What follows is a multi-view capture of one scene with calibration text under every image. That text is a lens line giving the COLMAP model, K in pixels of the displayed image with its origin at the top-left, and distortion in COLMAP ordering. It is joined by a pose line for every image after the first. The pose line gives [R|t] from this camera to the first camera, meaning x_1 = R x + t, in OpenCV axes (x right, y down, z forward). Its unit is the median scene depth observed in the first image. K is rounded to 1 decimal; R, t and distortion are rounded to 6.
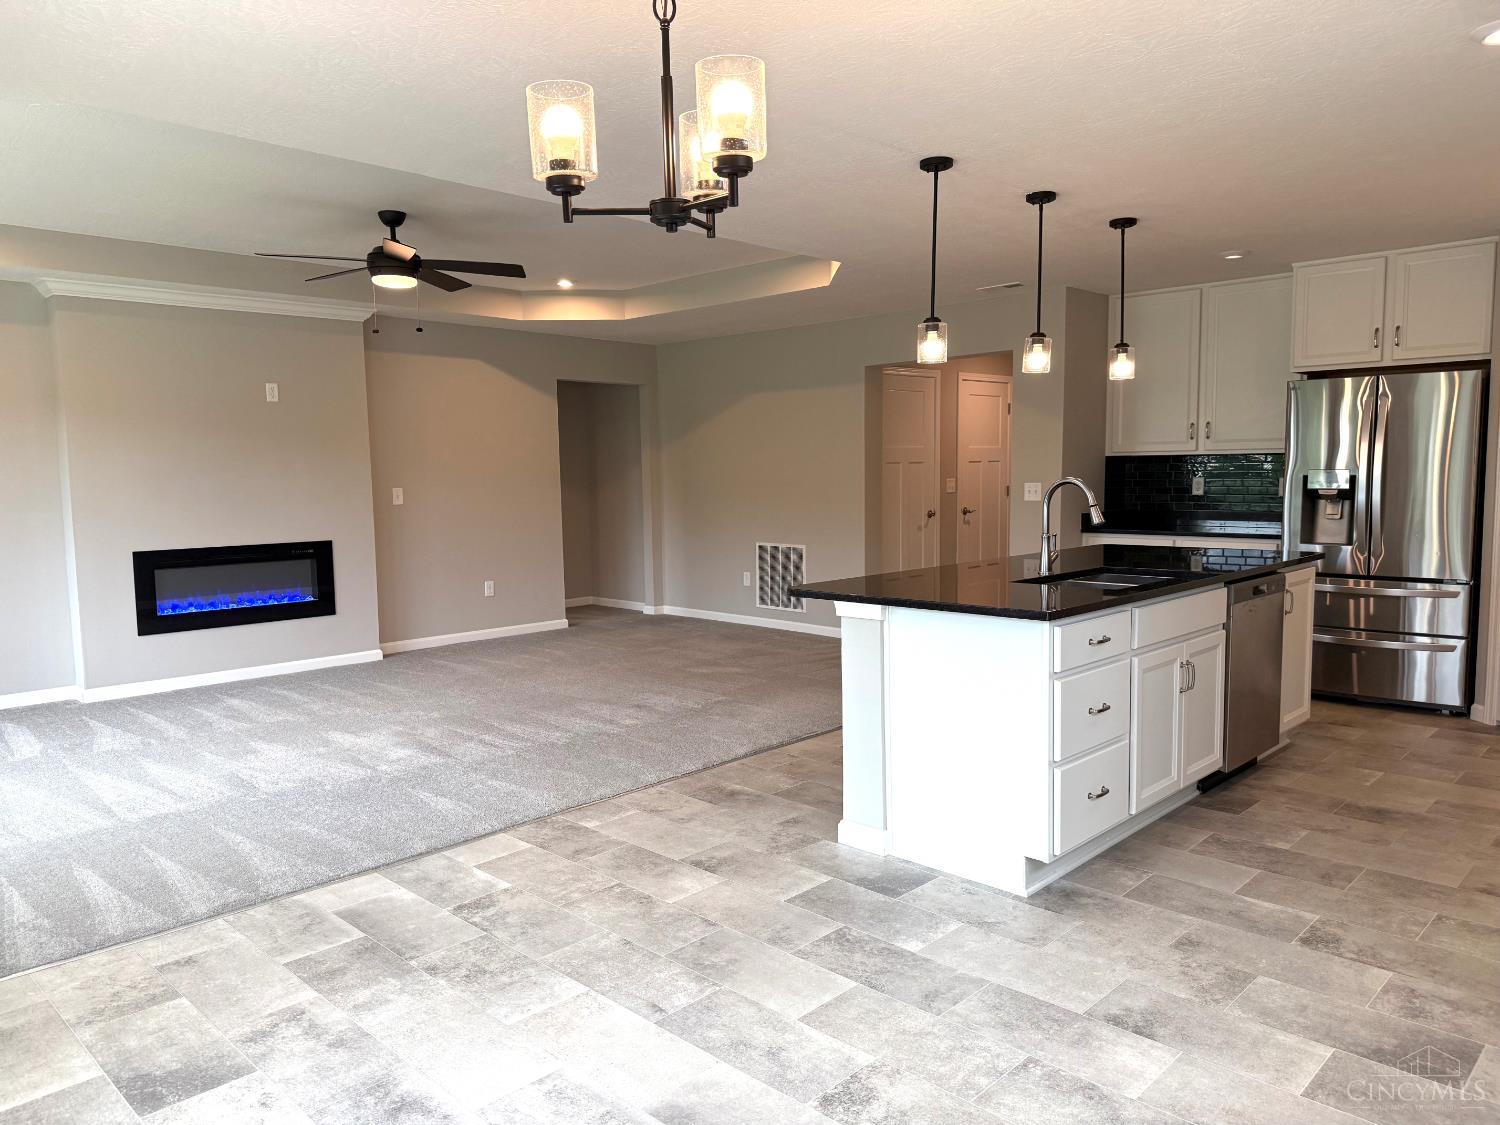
lens RADIAL K [[1050.9, 0, 748.9], [0, 1050.9, 570.8], [0, 0, 1]] dist [0.091888, -0.143118]
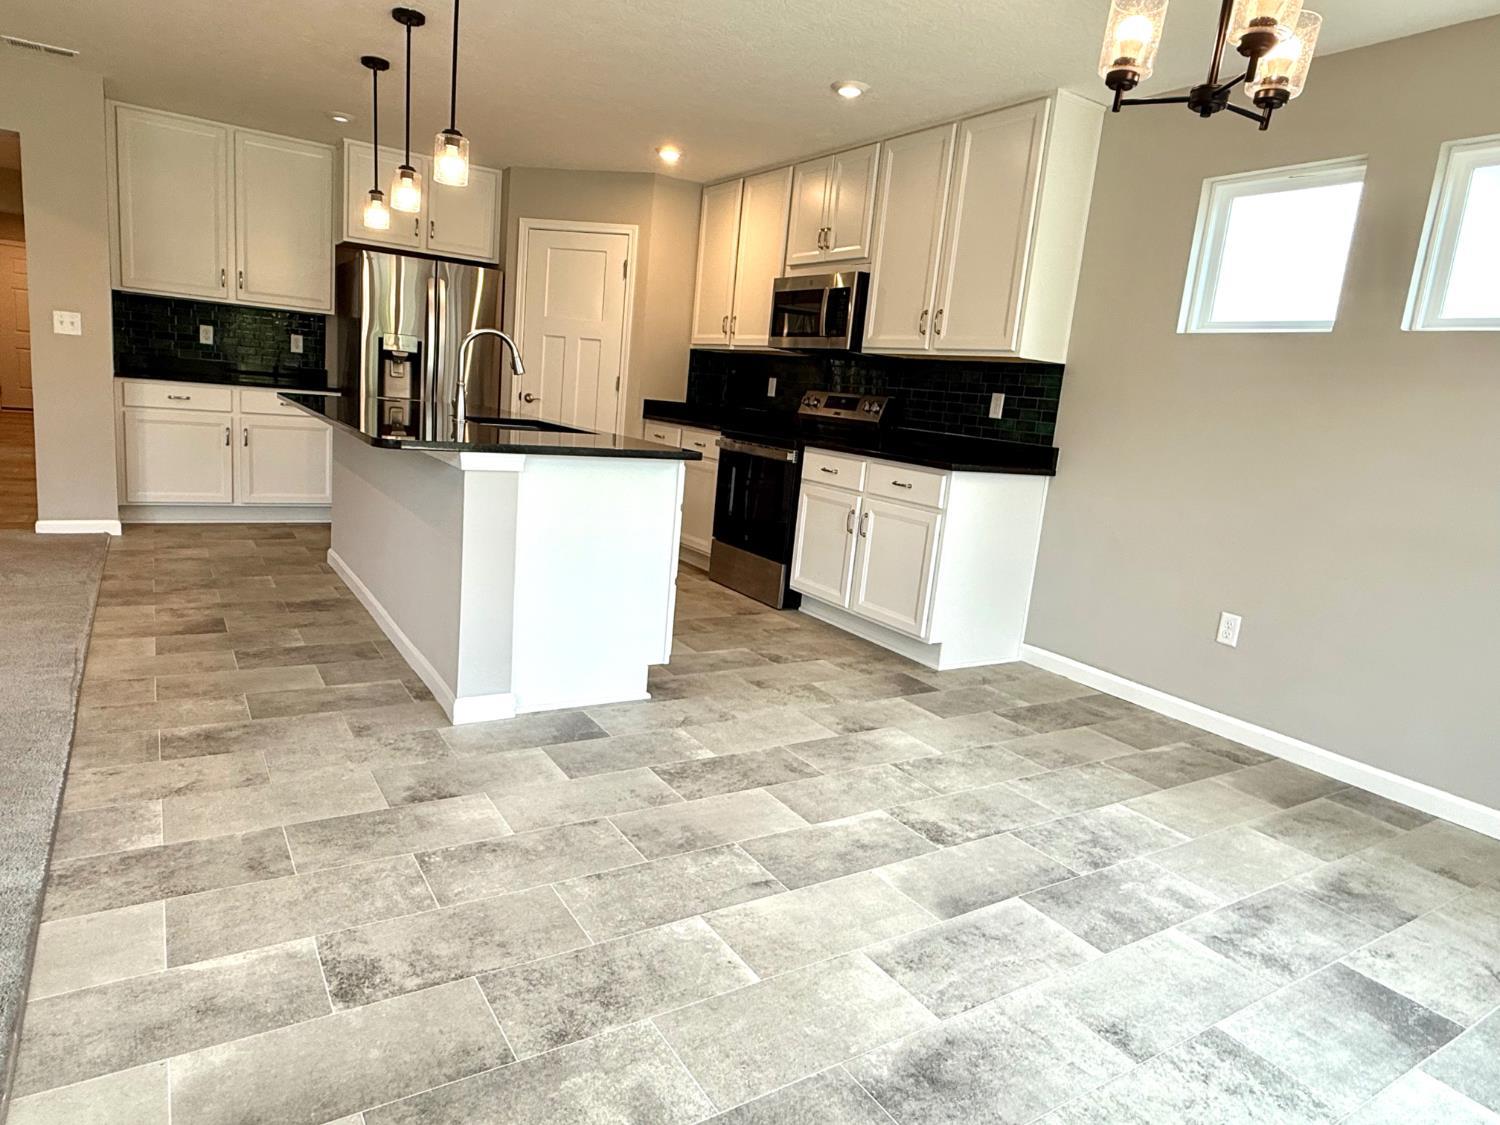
lens RADIAL K [[911.9, 0, 738.8], [0, 911.9, 566.5], [0, 0, 1]] dist [-0.004711, -0.000238]
pose [[0.228925, -0.152635, 0.961403, -0.704447], [0.002341, 0.987714, 0.156255, 0.005001], [-0.973441, -0.033520, 0.226469, 0.719256]]
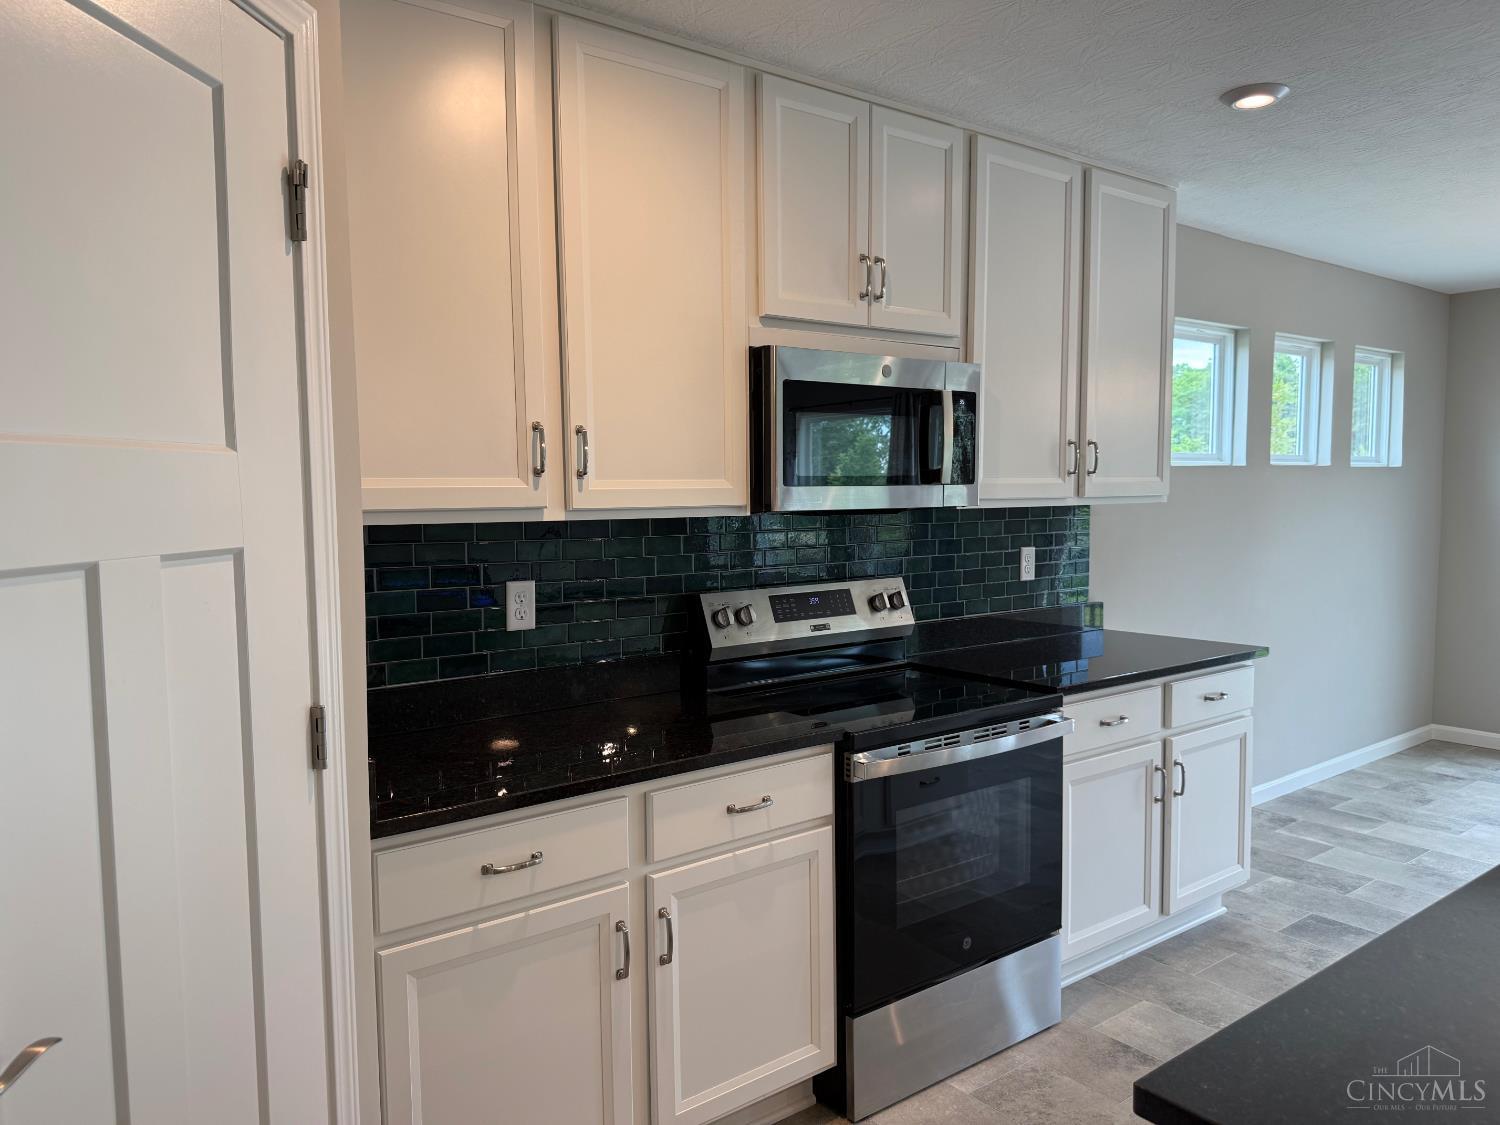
lens RADIAL K [[1050.9, 0, 748.9], [0, 1050.9, 570.8], [0, 0, 1]] dist [0.091888, -0.143118]
pose [[-0.989612, 0.007223, 0.143581, 0.915516], [0.032732, 0.983827, 0.176107, -0.230632], [-0.139987, 0.178977, -0.973843, 1.859866]]
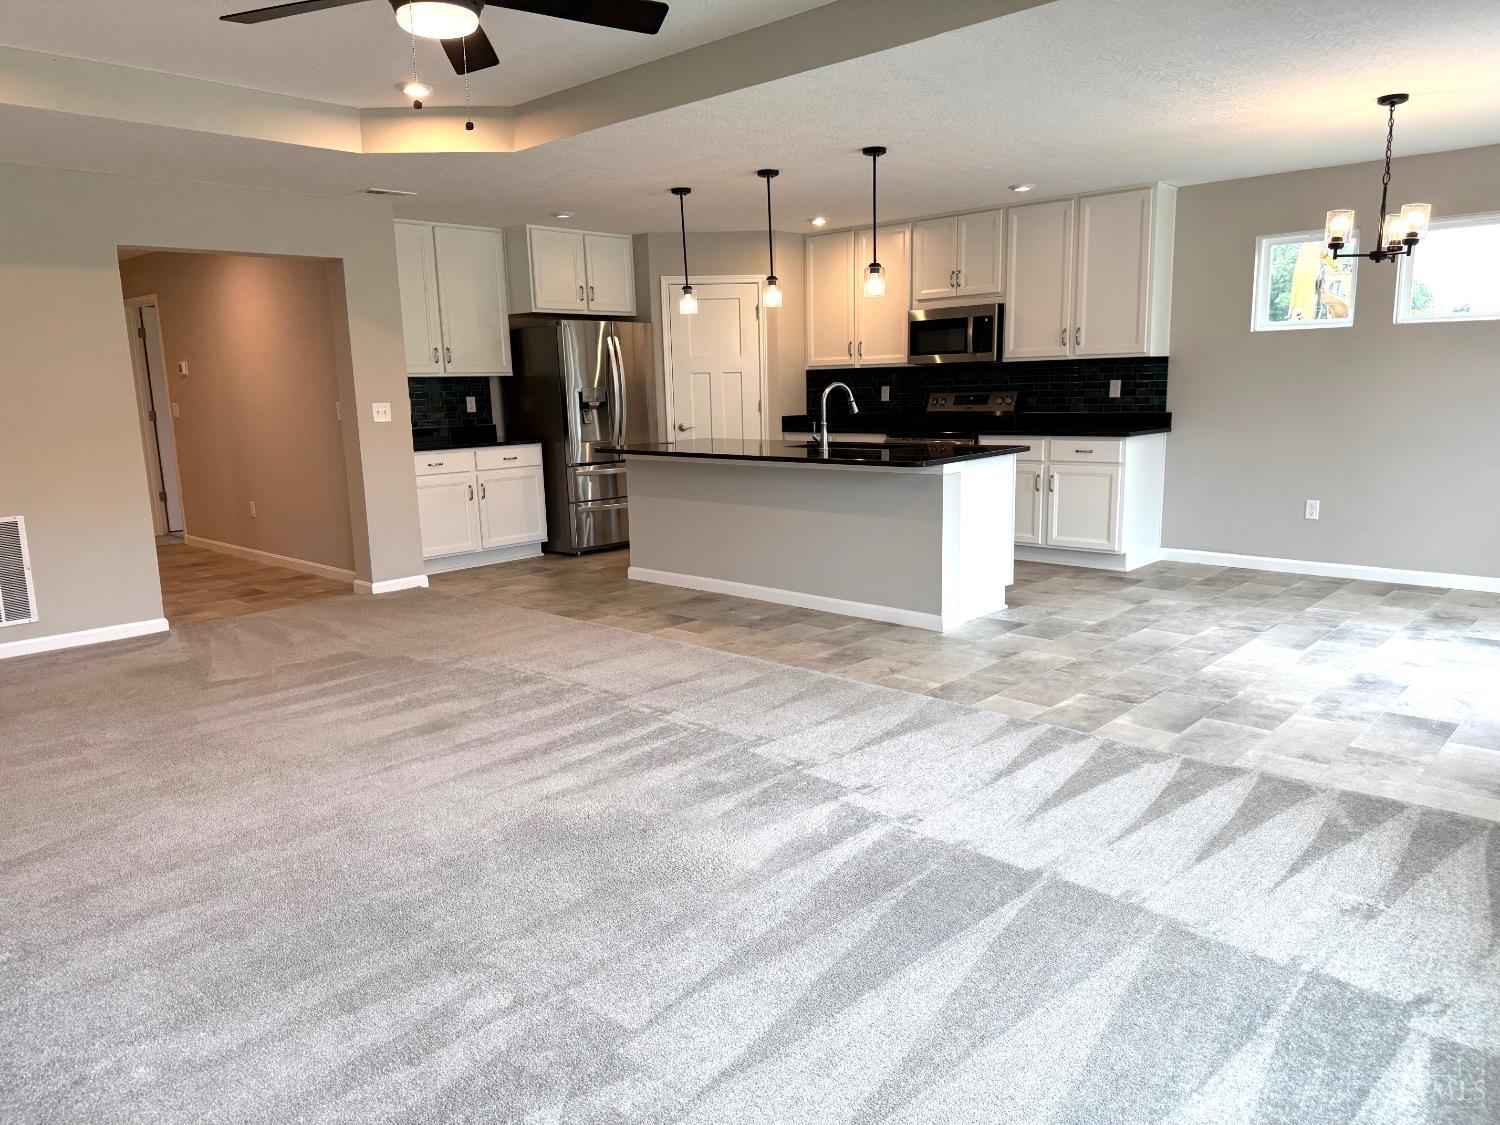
lens RADIAL K [[1050.9, 0, 748.9], [0, 1050.9, 570.8], [0, 0, 1]] dist [0.091888, -0.143118]
pose [[-0.025750, -0.165471, 0.985878, -1.587306], [0.124515, 0.977995, 0.167400, -0.119557], [-0.991884, 0.127067, -0.004579, 1.523872]]
